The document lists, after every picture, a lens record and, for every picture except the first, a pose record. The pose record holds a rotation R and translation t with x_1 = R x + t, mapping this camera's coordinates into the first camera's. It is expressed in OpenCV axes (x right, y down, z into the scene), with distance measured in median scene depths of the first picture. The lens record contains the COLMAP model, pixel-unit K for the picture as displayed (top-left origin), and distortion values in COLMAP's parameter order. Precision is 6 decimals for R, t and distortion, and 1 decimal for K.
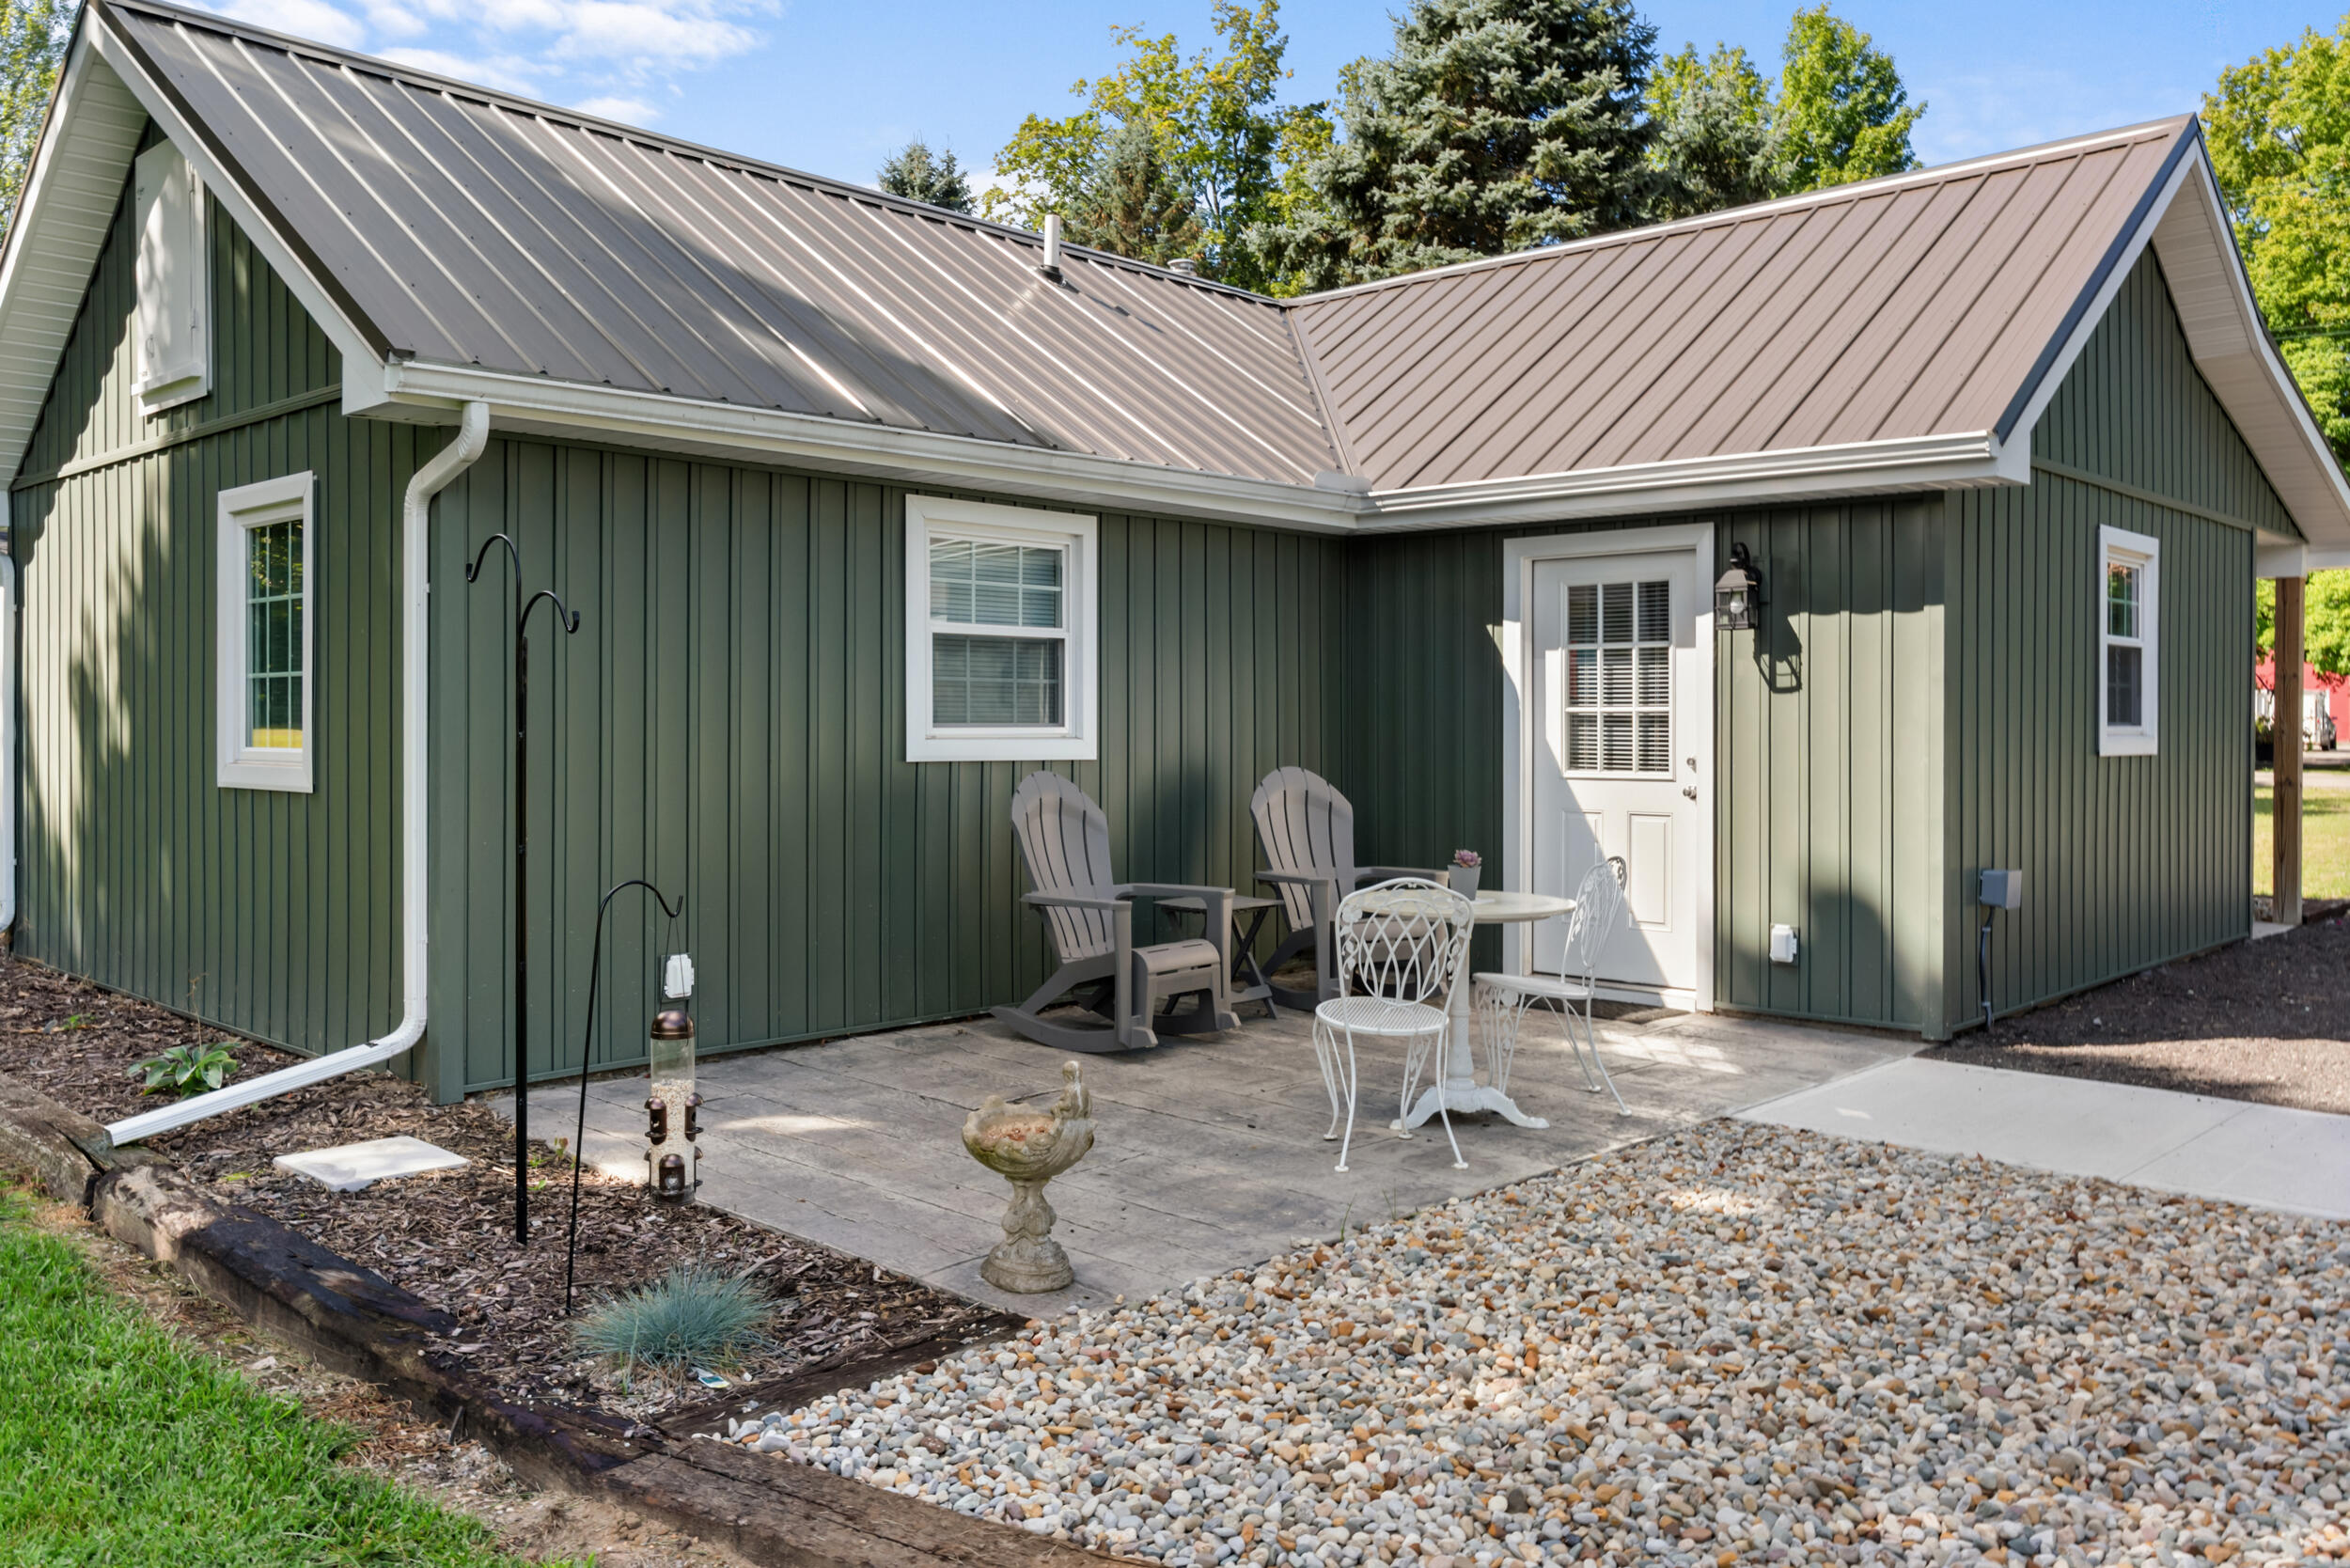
lens RADIAL K [[1832.8, 0, 1155.9], [0, 1832.8, 734.4], [0, 0, 1]] dist [-0.012672, 0.016261]
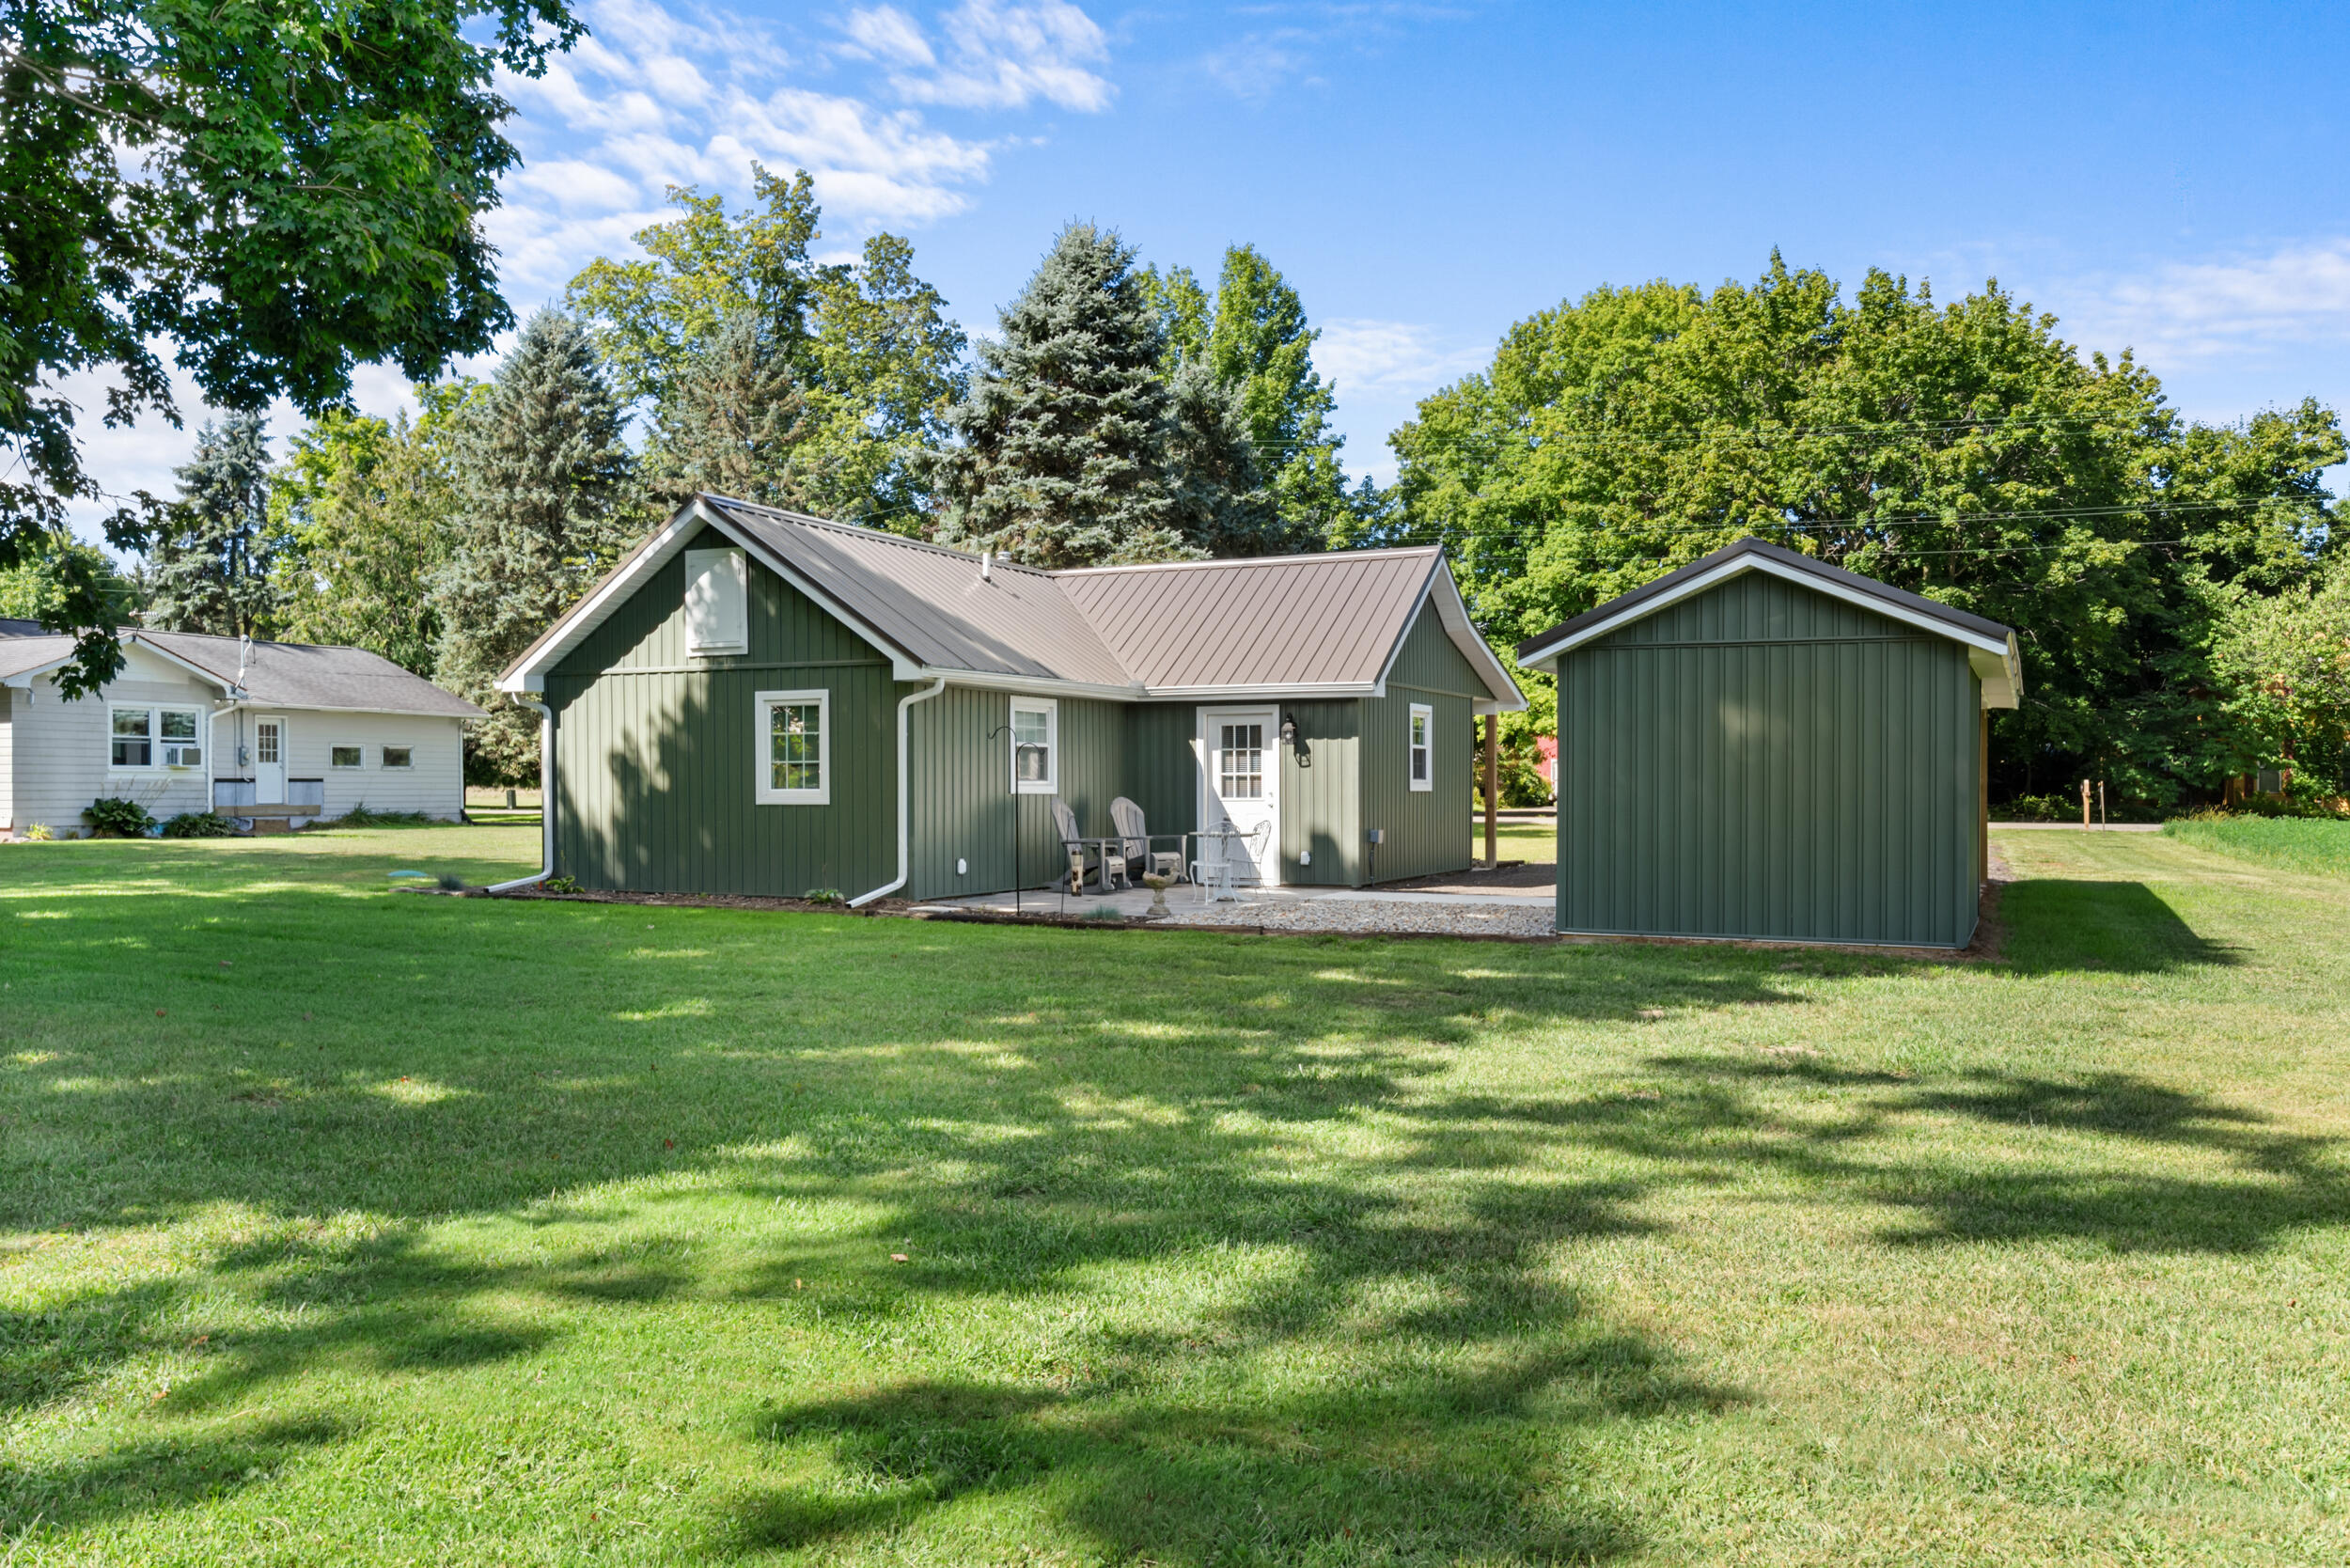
lens RADIAL K [[1832.8, 0, 1168.7], [0, 1832.8, 865.9], [0, 0, 1]] dist [-0.012672, 0.016261]
pose [[0.948153, -0.018985, 0.317248, -0.240832], [0.007758, 0.999299, 0.036615, 0.007592], [-0.317721, -0.032255, 0.947636, -0.513743]]
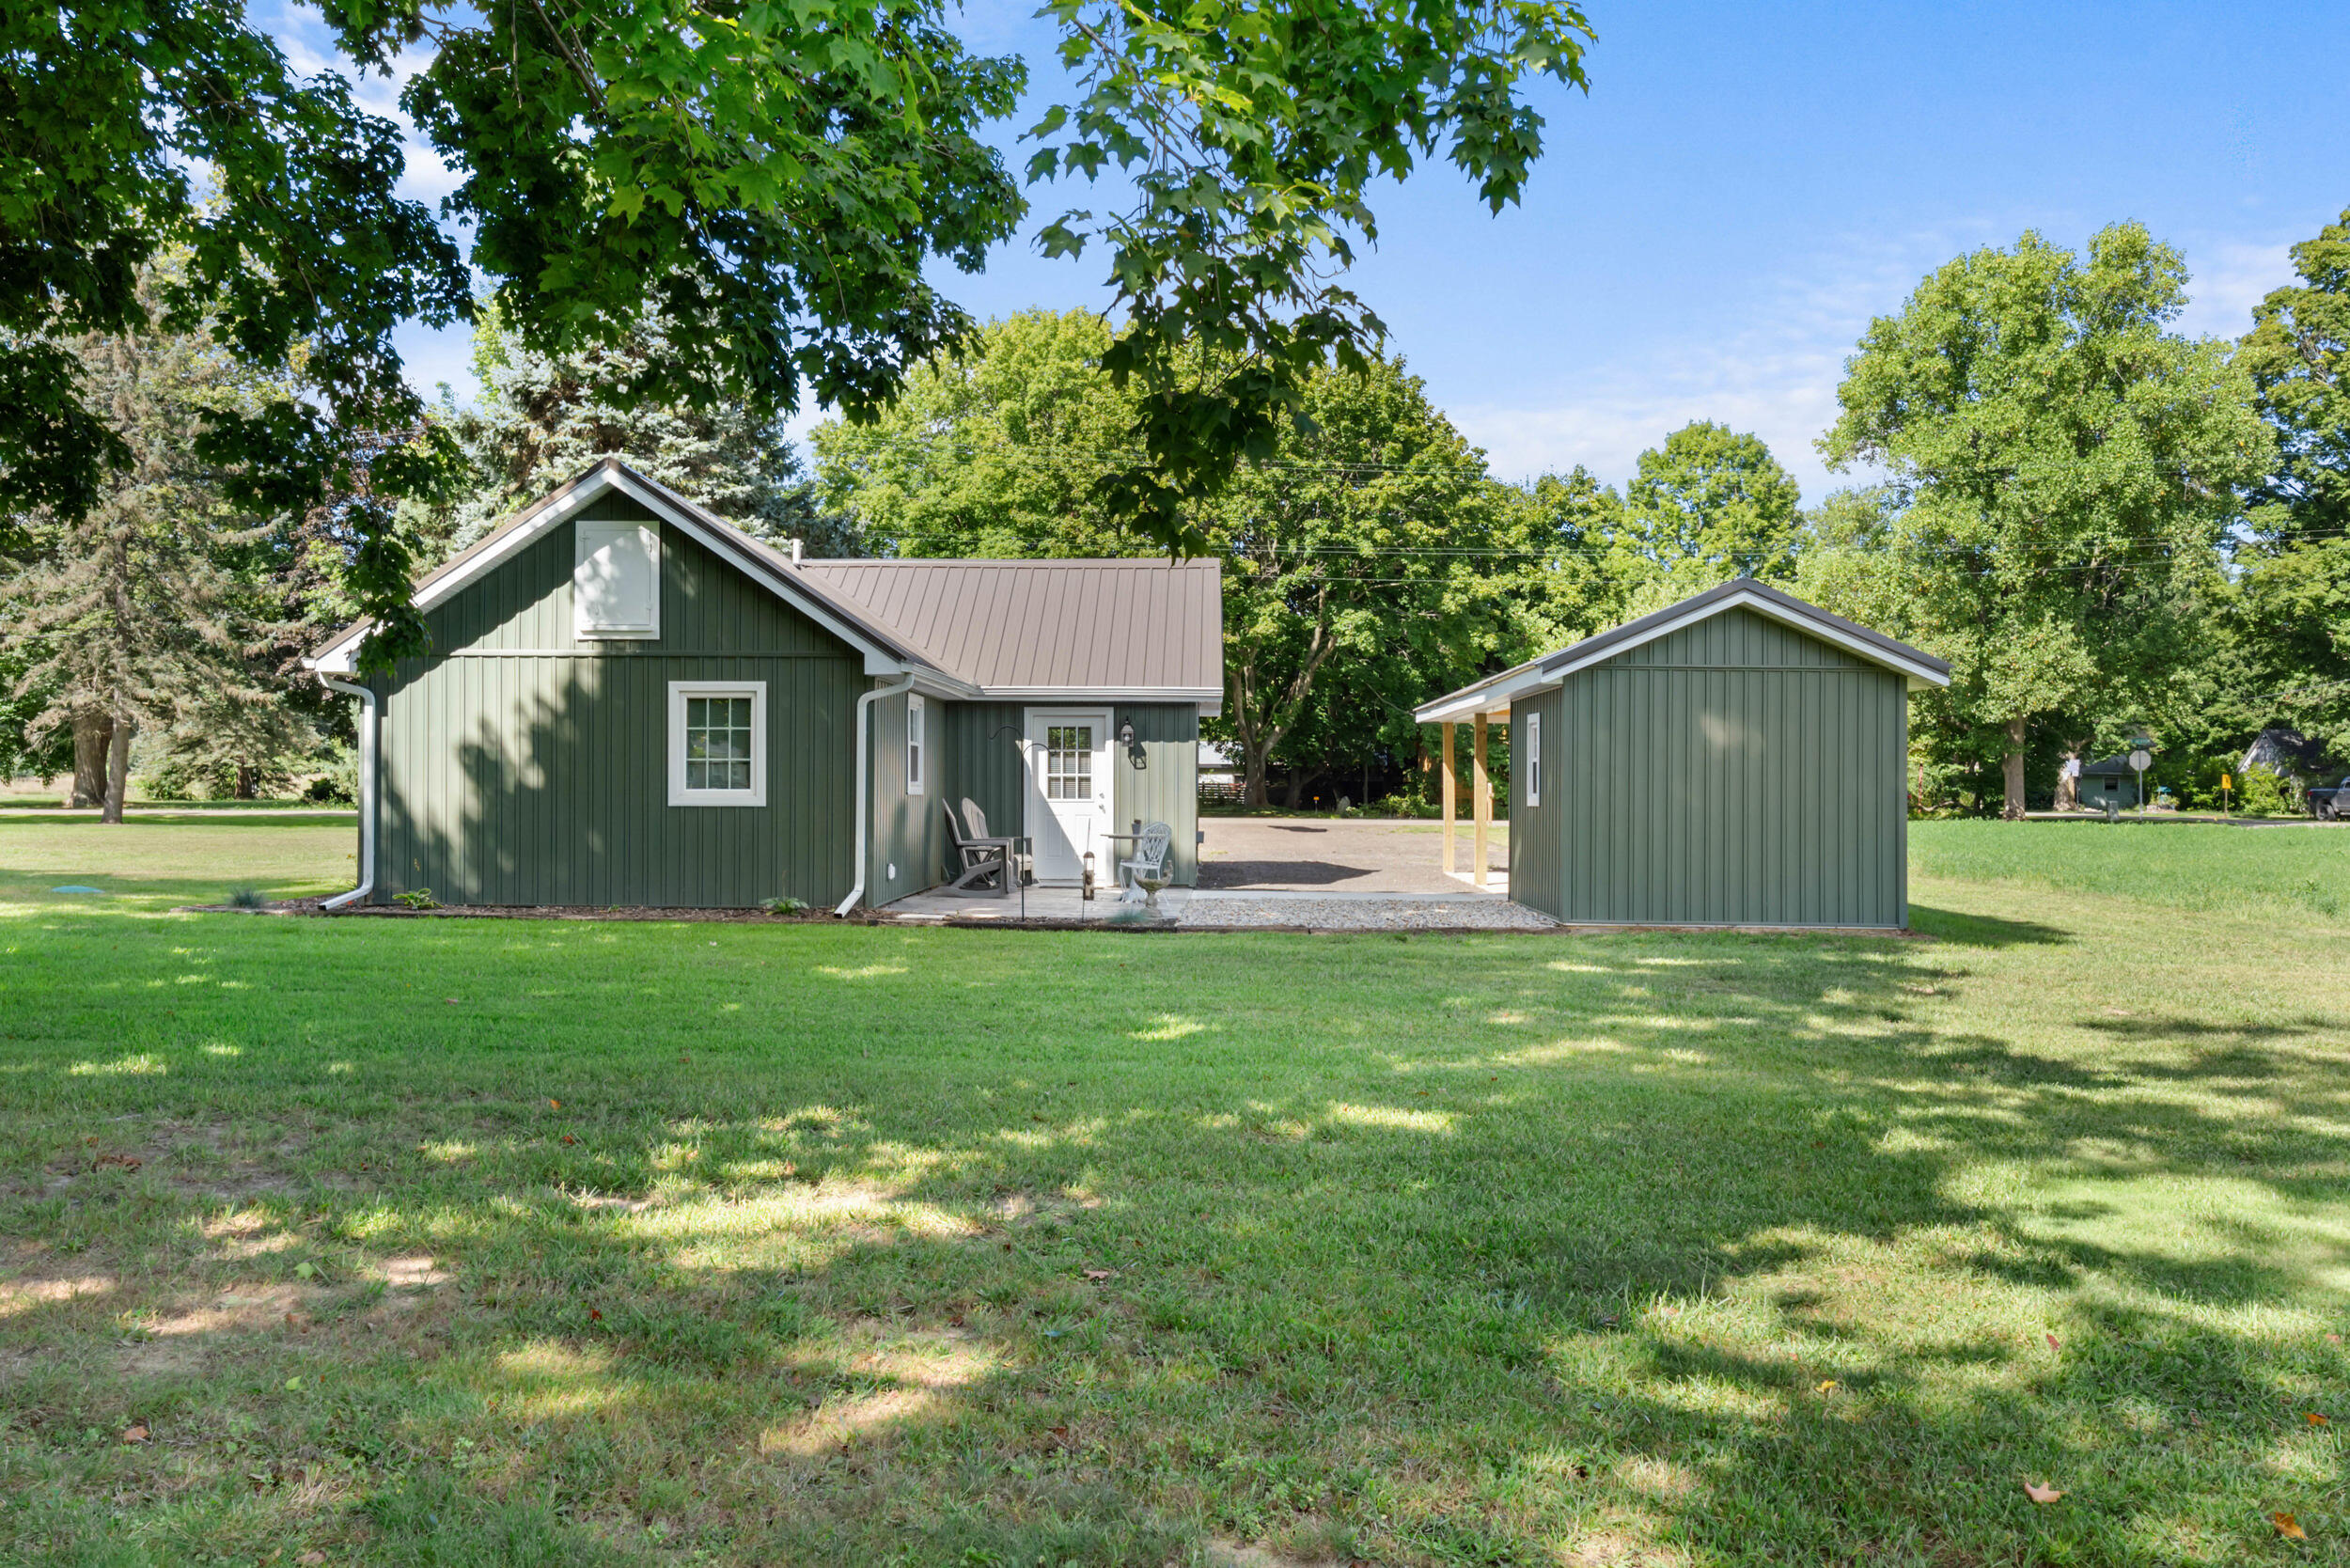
lens RADIAL K [[1832.8, 0, 1179.4], [0, 1832.8, 789.4], [0, 0, 1]] dist [-0.012672, 0.016261]
pose [[0.733233, -0.001645, 0.679976, -0.501457], [0.003350, 0.999994, -0.001194, 0.003838], [-0.679969, 0.003153, 0.733234, -0.363160]]
